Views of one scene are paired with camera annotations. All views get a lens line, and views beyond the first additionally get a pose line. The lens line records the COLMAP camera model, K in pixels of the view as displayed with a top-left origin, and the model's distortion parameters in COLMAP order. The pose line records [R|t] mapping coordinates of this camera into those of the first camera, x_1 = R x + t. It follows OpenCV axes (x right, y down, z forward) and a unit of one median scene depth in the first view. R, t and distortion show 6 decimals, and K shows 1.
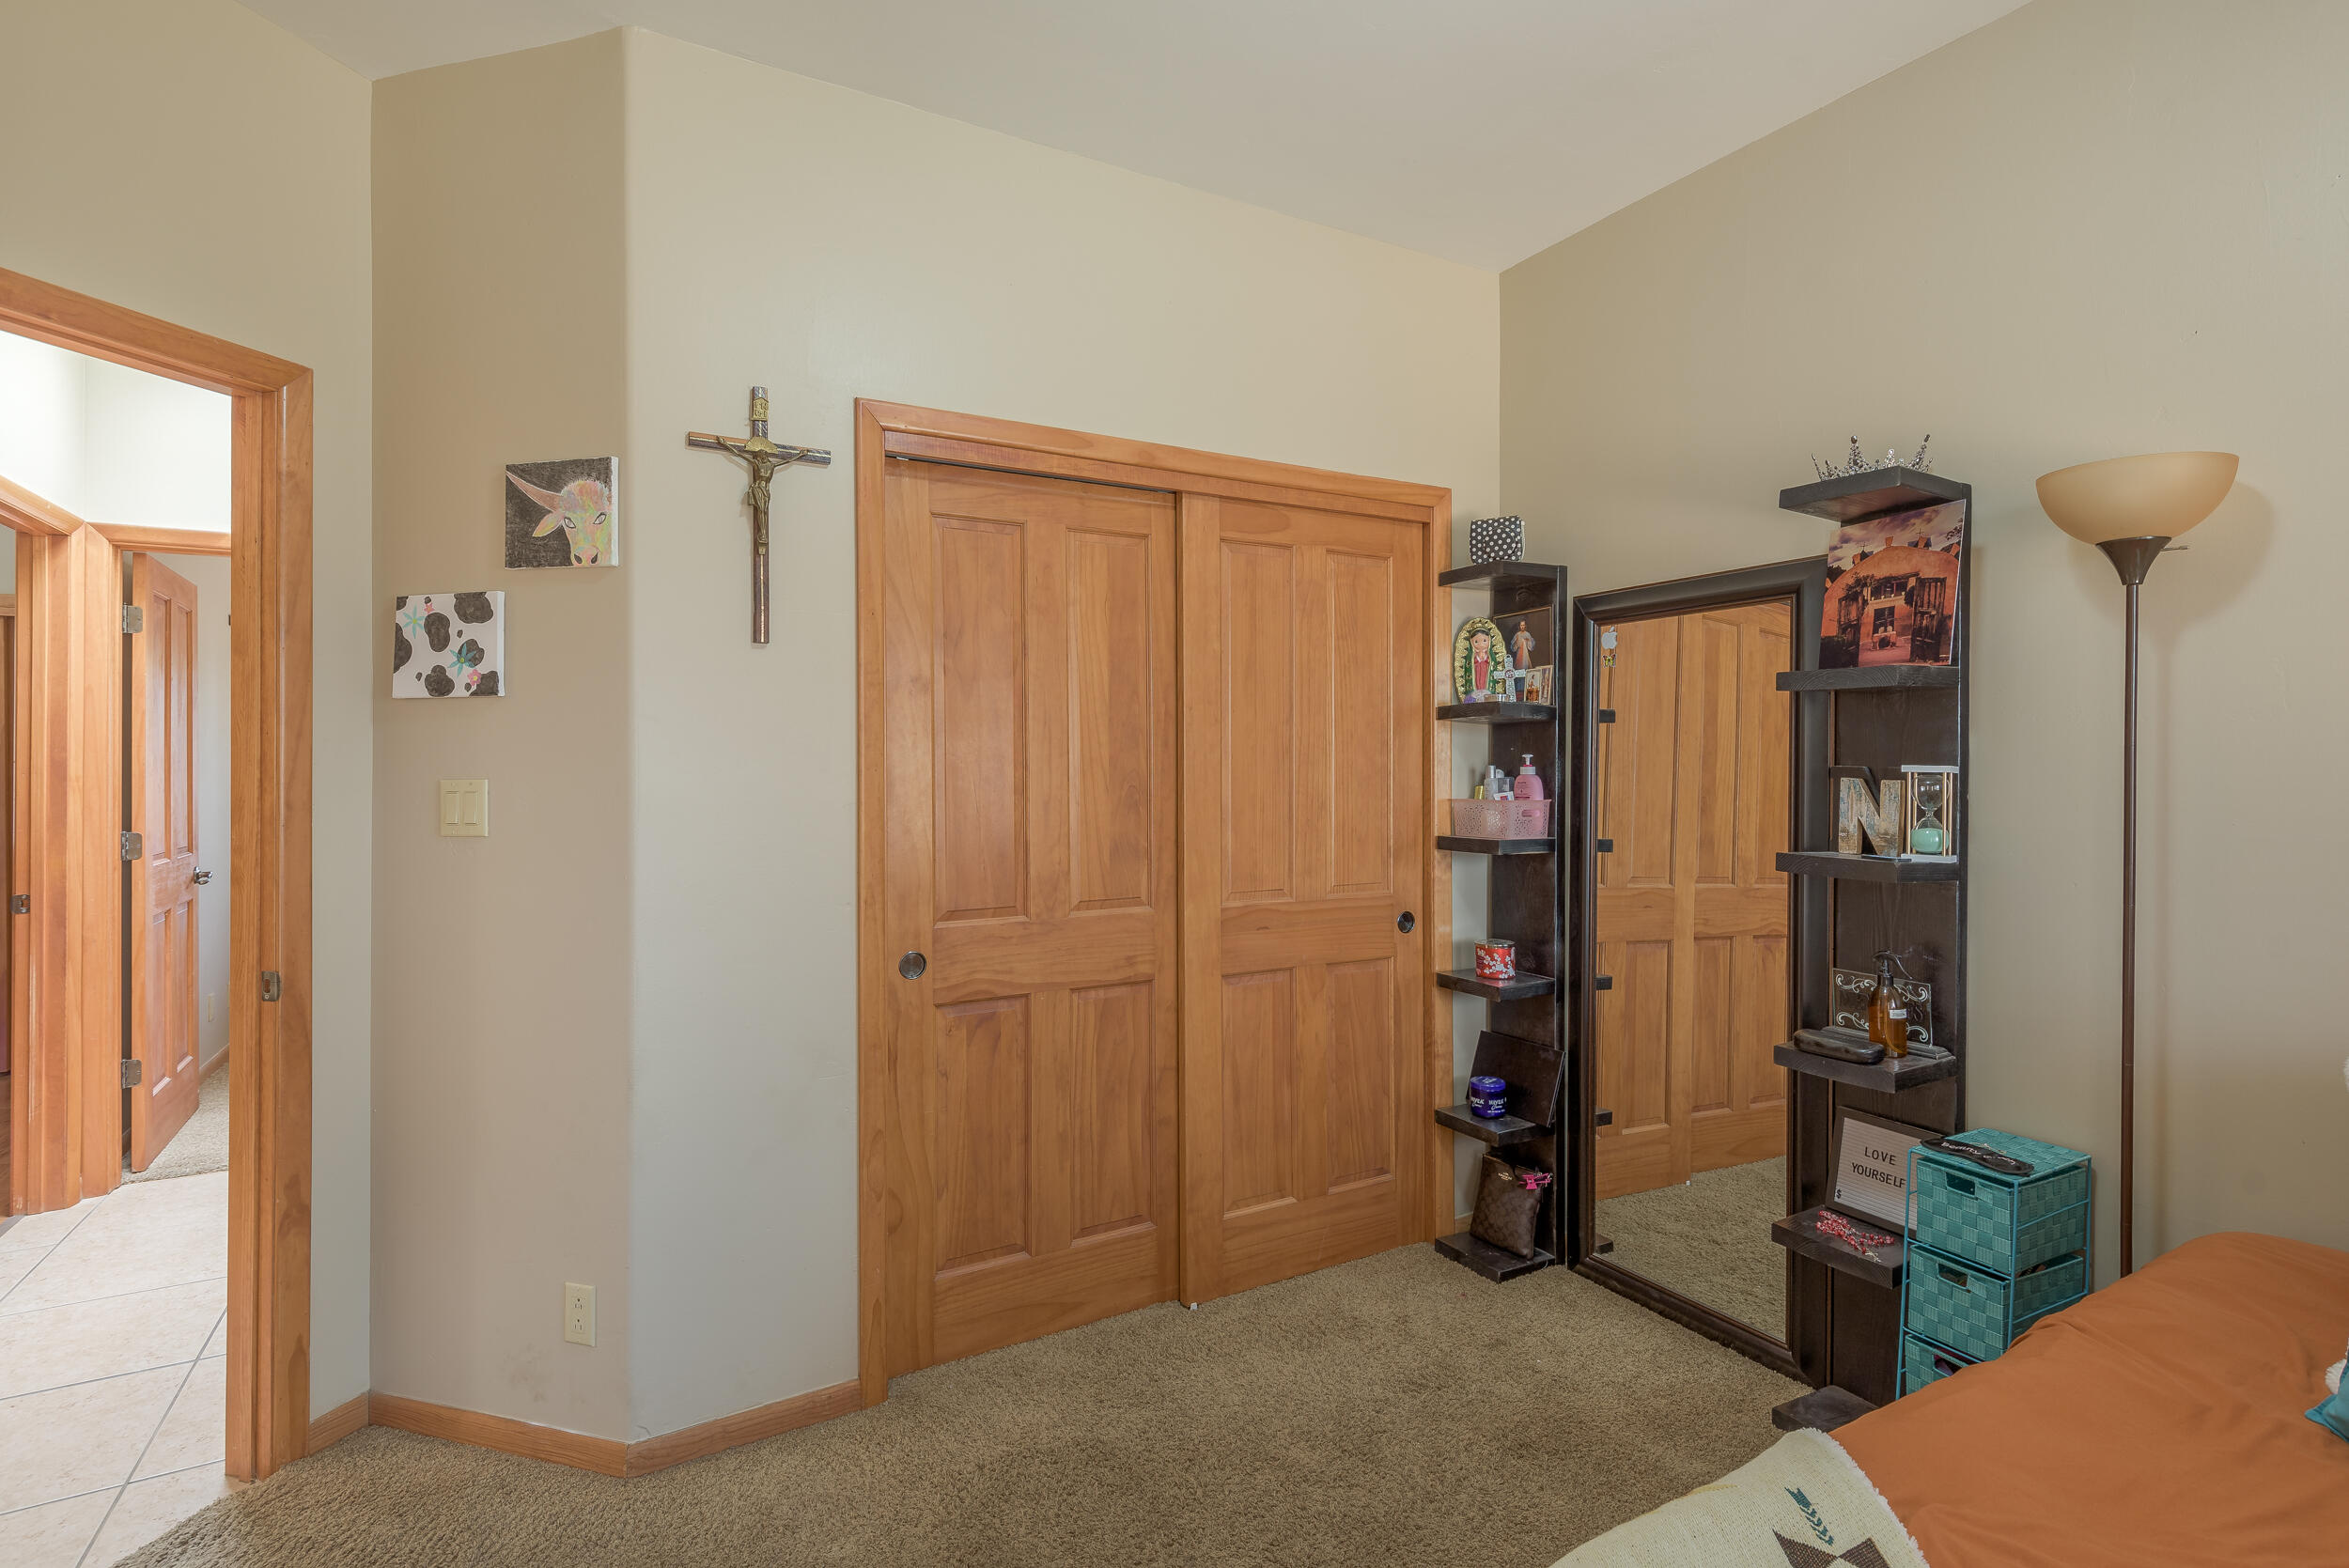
lens RADIAL K [[1108.7, 0, 1181.1], [0, 1108.7, 764.1], [0, 0, 1]] dist [-0.000411, -0.003347]
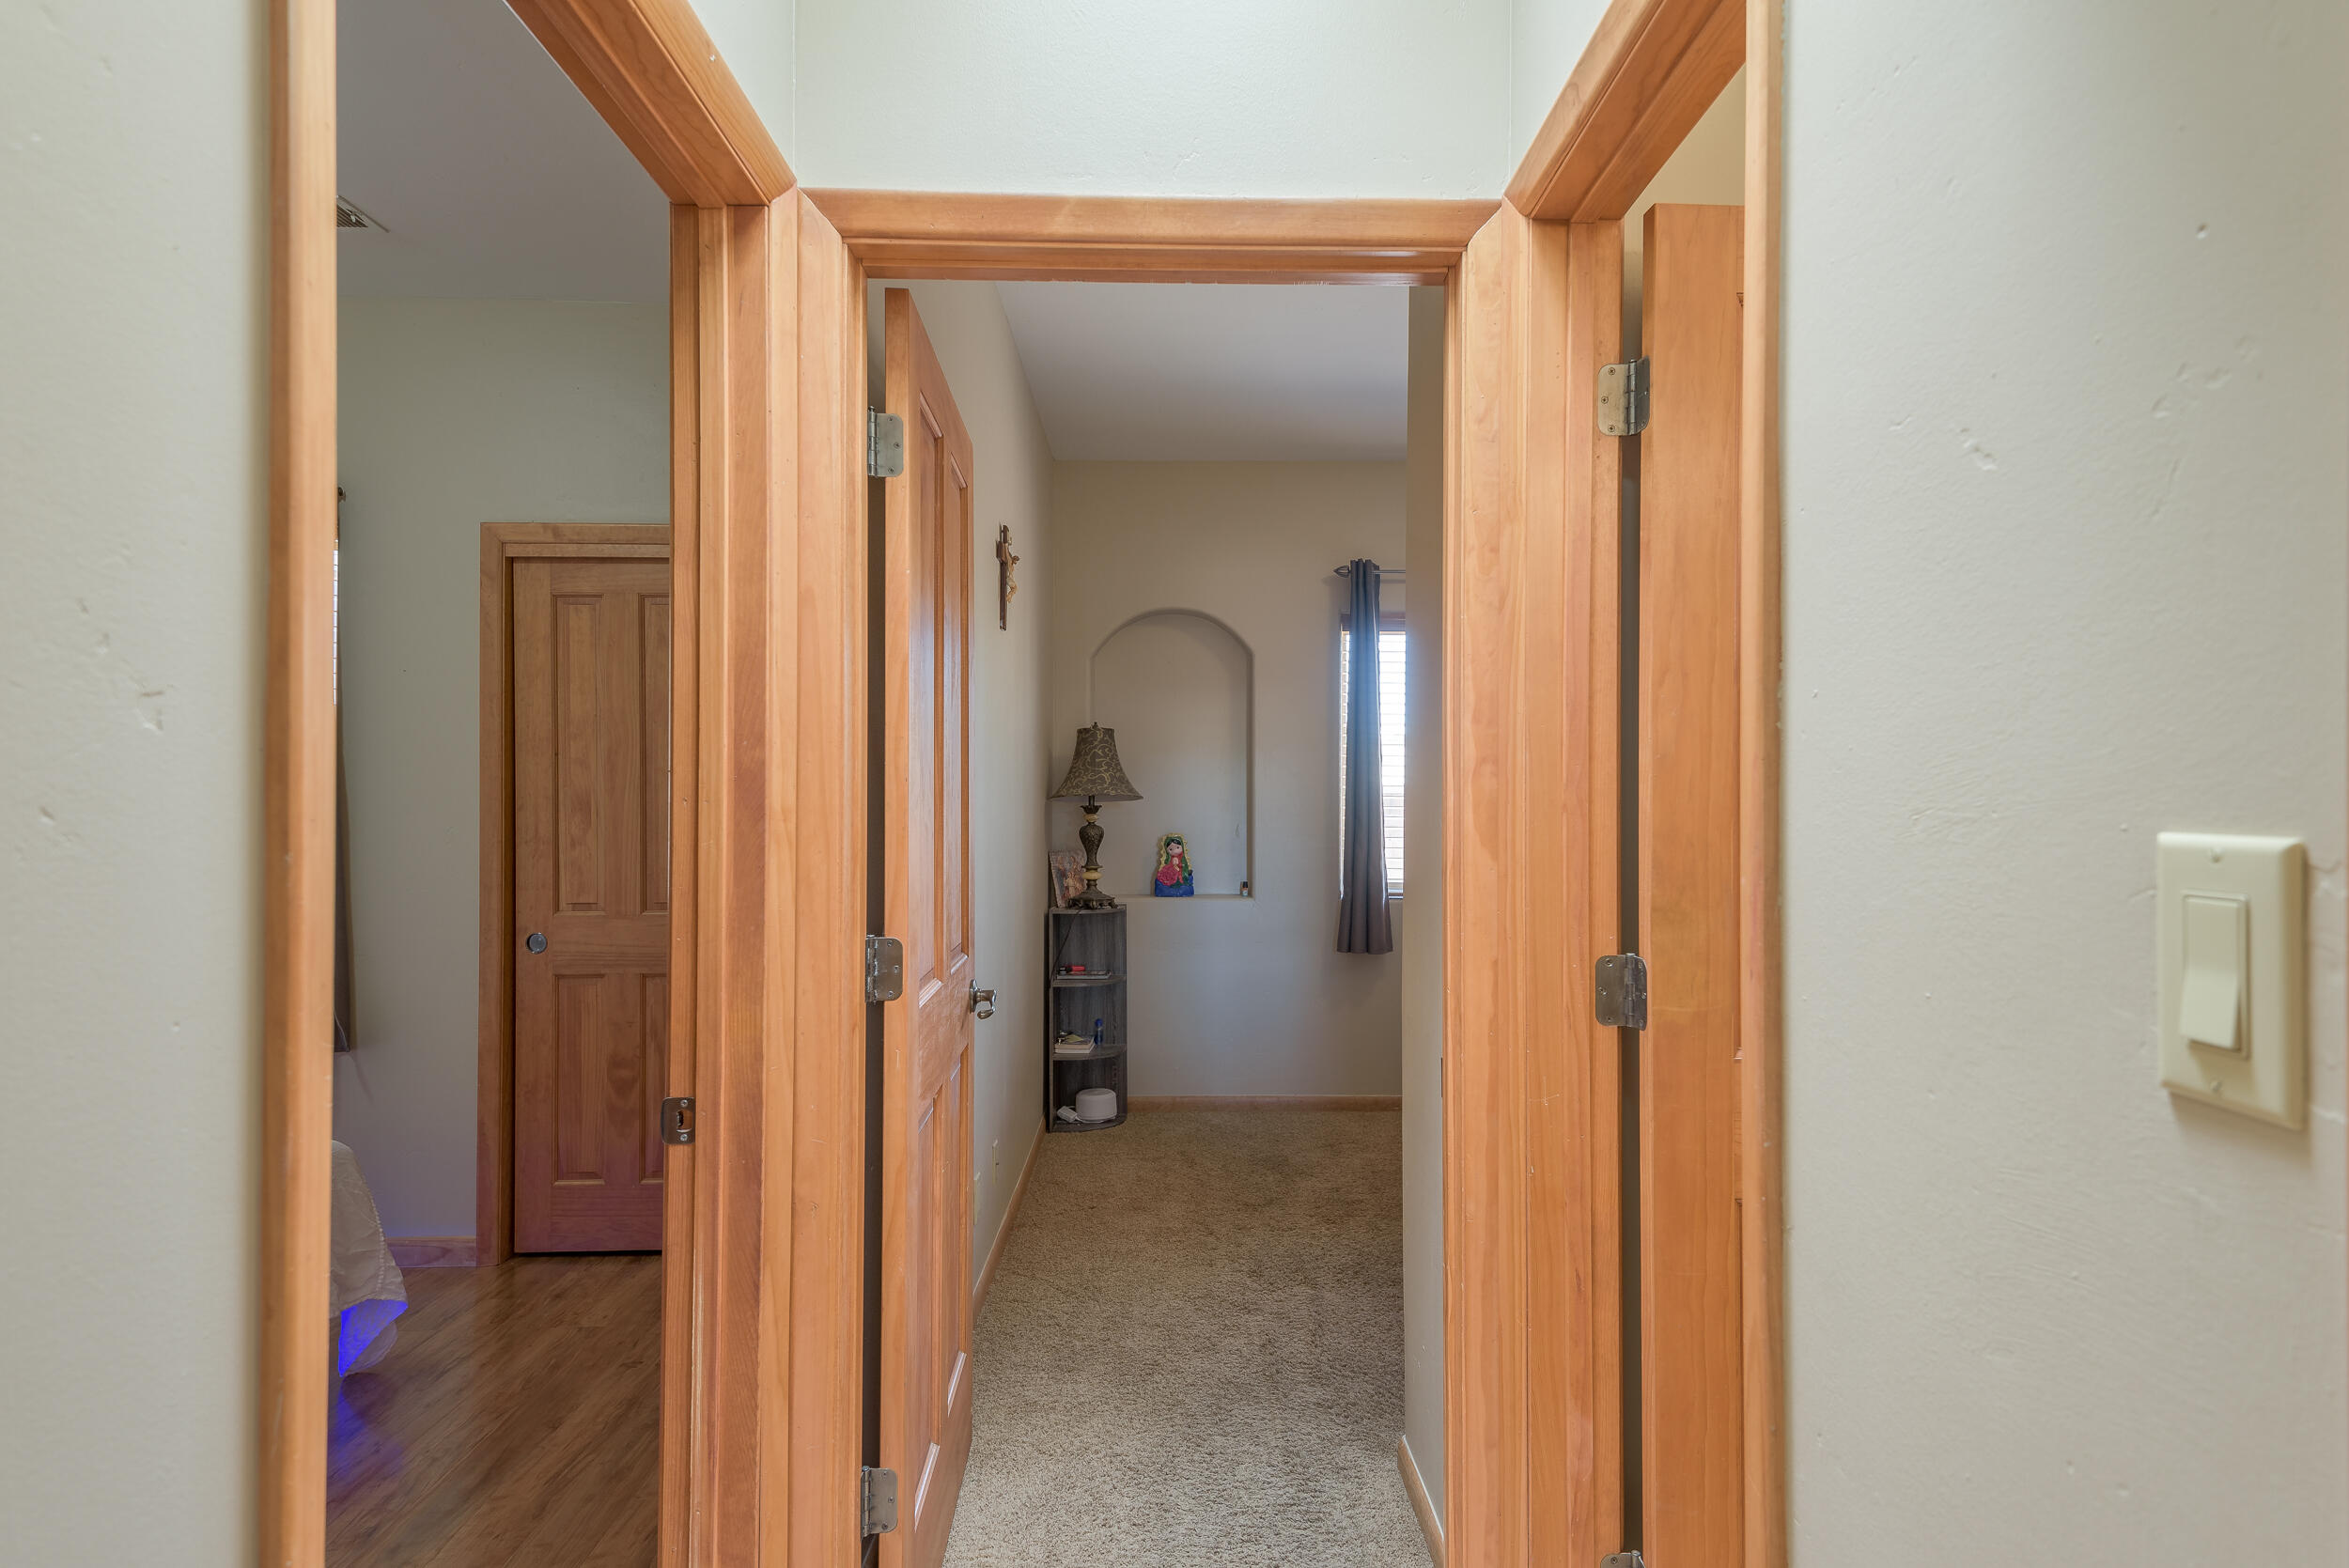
lens RADIAL K [[1272.4, 0, 1173.6], [0, 1272.4, 791.1], [0, 0, 1]] dist [0.024790, 0.000215]
pose [[0.865482, 0.001832, -0.500937, -0.623529], [-0.001540, 0.999998, 0.000996, 0.004359], [0.500938, -0.000091, 0.865483, 0.647909]]
